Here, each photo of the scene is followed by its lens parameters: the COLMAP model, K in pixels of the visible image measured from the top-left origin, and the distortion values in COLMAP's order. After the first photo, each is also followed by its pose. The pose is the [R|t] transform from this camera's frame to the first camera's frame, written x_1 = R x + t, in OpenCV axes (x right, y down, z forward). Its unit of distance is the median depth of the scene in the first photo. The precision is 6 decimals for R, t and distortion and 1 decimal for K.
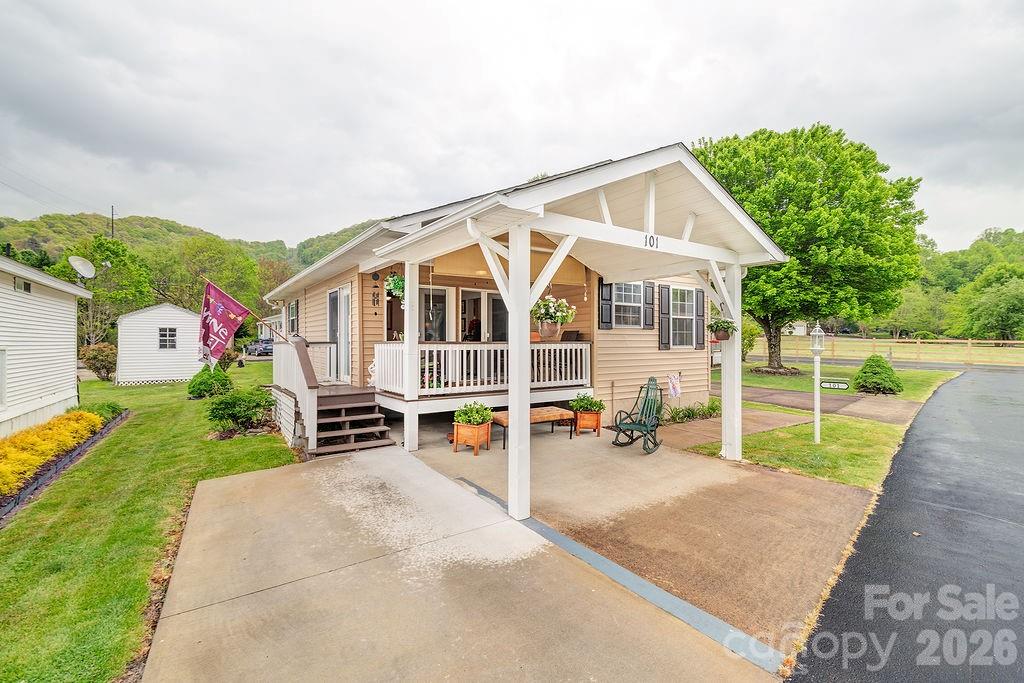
lens RADIAL K [[462.7, 0, 516.3], [0, 462.7, 344.2], [0, 0, 1]] dist [0.000510, -0.012300]
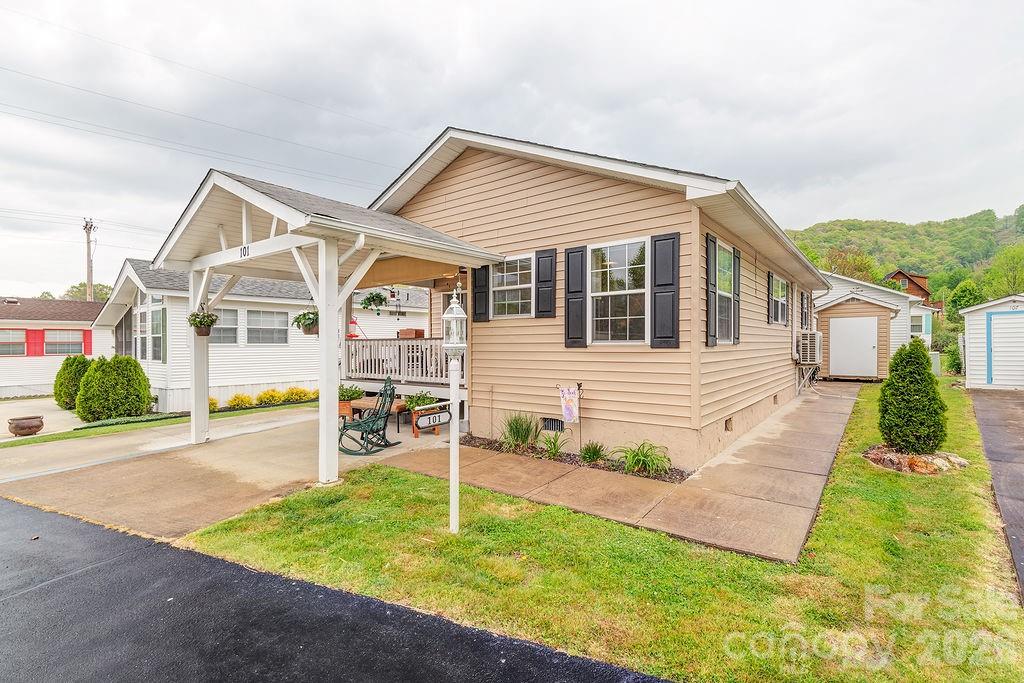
lens RADIAL K [[462.7, 0, 516.3], [0, 462.7, 344.2], [0, 0, 1]] dist [0.000510, -0.012300]
pose [[0.328489, 0.000010, -0.944508, 0.950266], [0.003499, 0.999993, 0.001228, 0.006804], [0.944501, -0.003708, 0.328487, 0.739742]]
